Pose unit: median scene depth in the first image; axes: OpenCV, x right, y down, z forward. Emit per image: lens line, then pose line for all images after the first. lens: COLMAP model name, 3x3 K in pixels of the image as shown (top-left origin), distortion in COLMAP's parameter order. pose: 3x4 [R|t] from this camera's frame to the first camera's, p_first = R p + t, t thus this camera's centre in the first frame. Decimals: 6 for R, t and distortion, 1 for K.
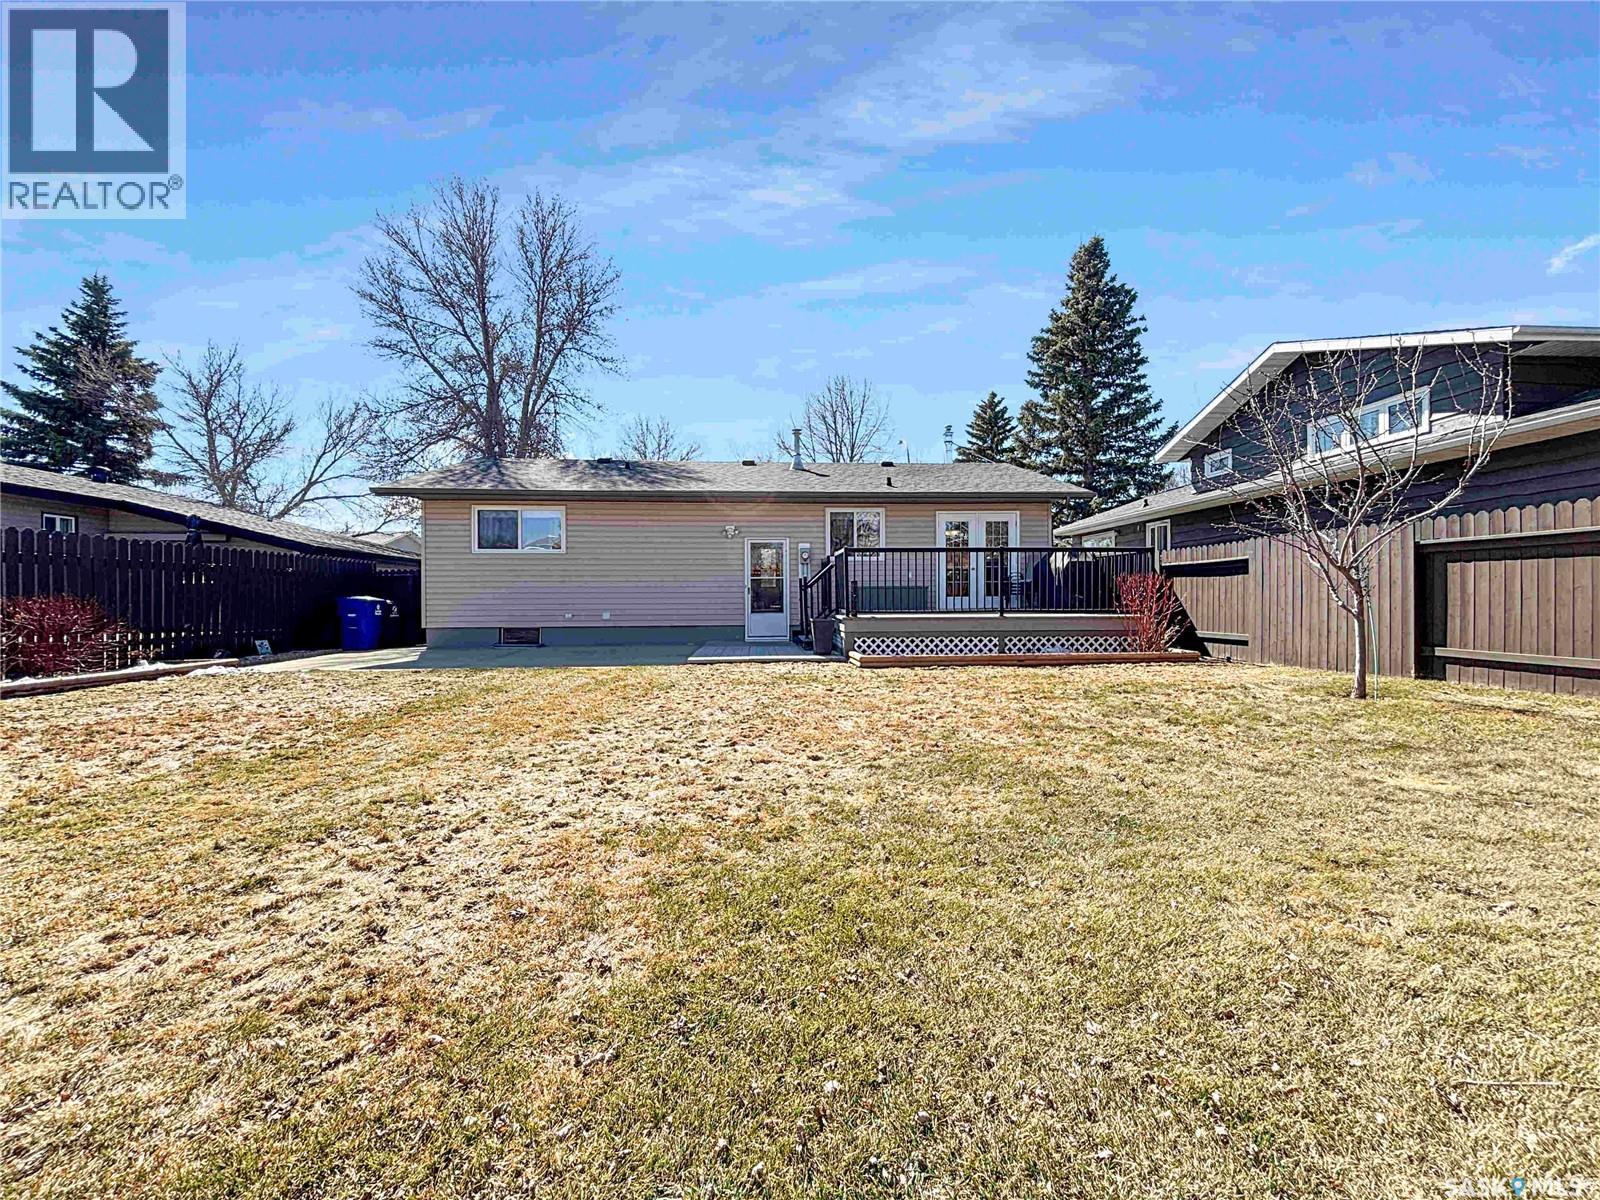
lens RADIAL K [[646.0, 0, 801.6], [0, 646.0, 603.5], [0, 0, 1]] dist [0.008516, 0.000152]
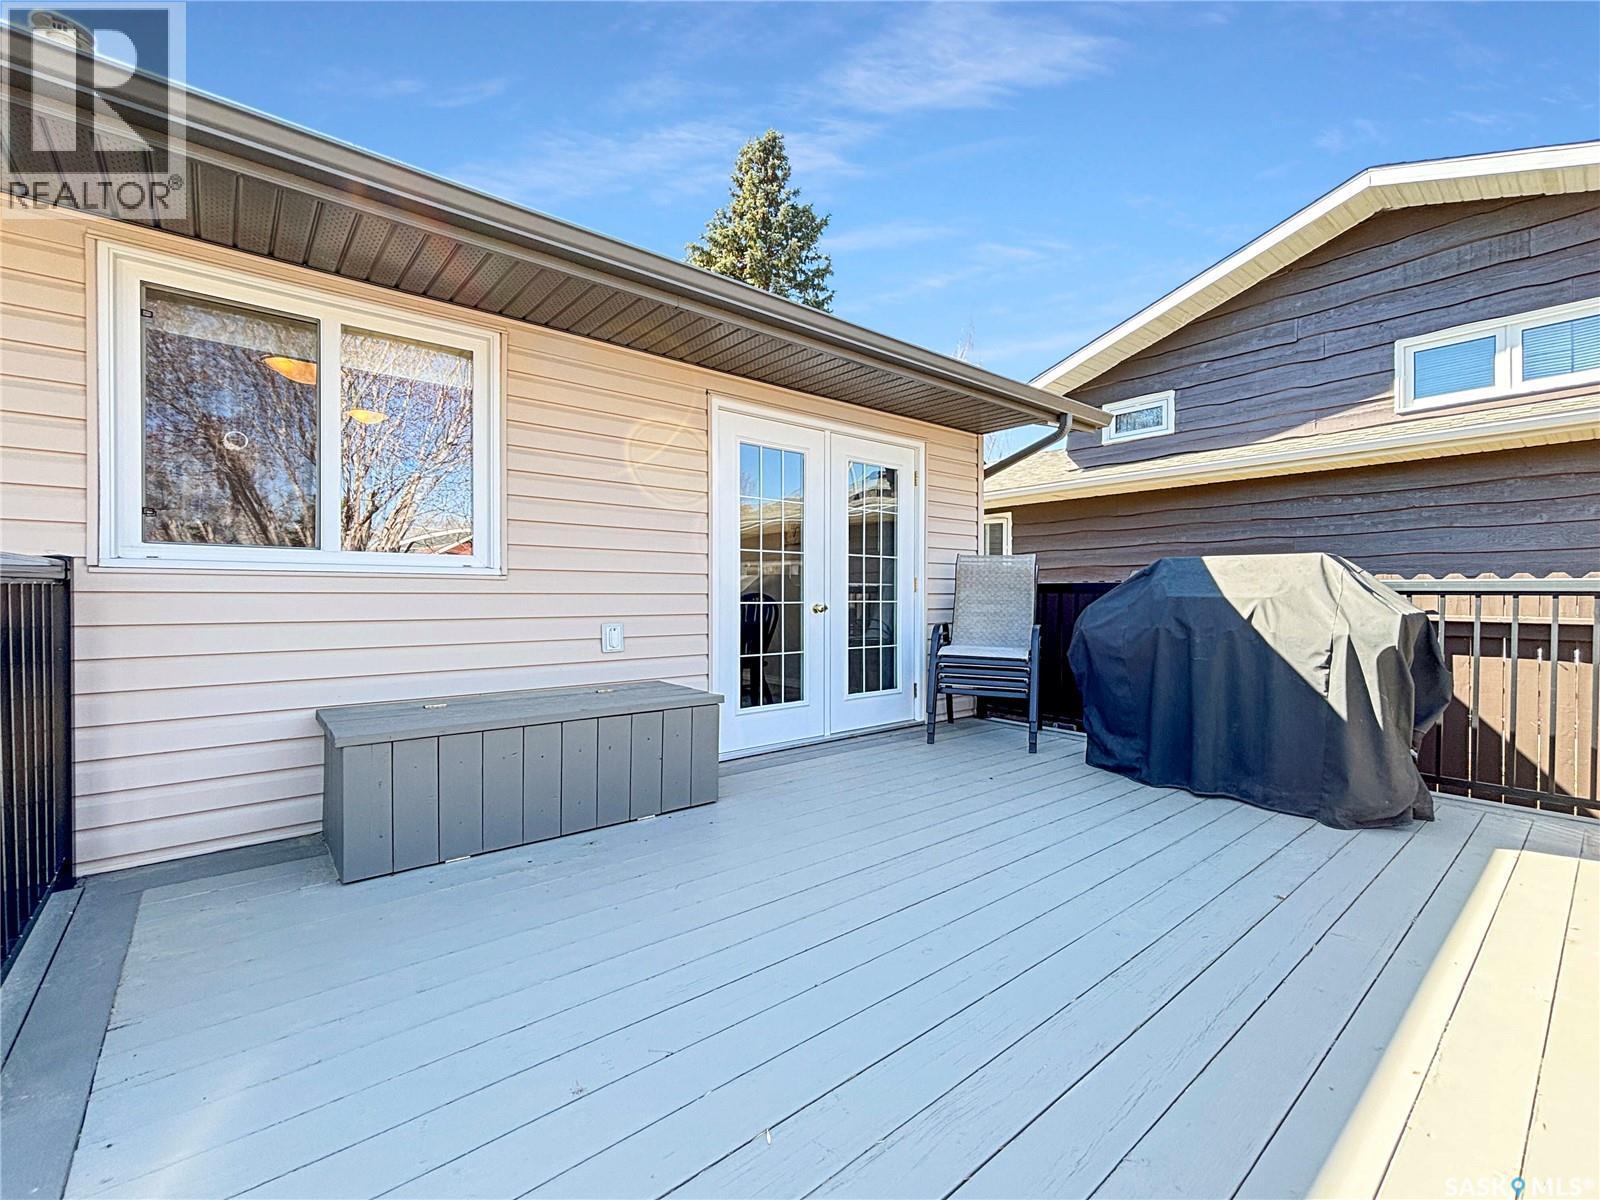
lens RADIAL K [[646.0, 0, 812.5], [0, 646.0, 603.9], [0, 0, 1]] dist [0.008516, 0.000152]
pose [[0.793076, 0.001069, 0.609122, 0.074951], [-0.004189, 0.999984, 0.003700, -0.054895], [-0.609109, -0.005486, 0.793068, 0.722823]]
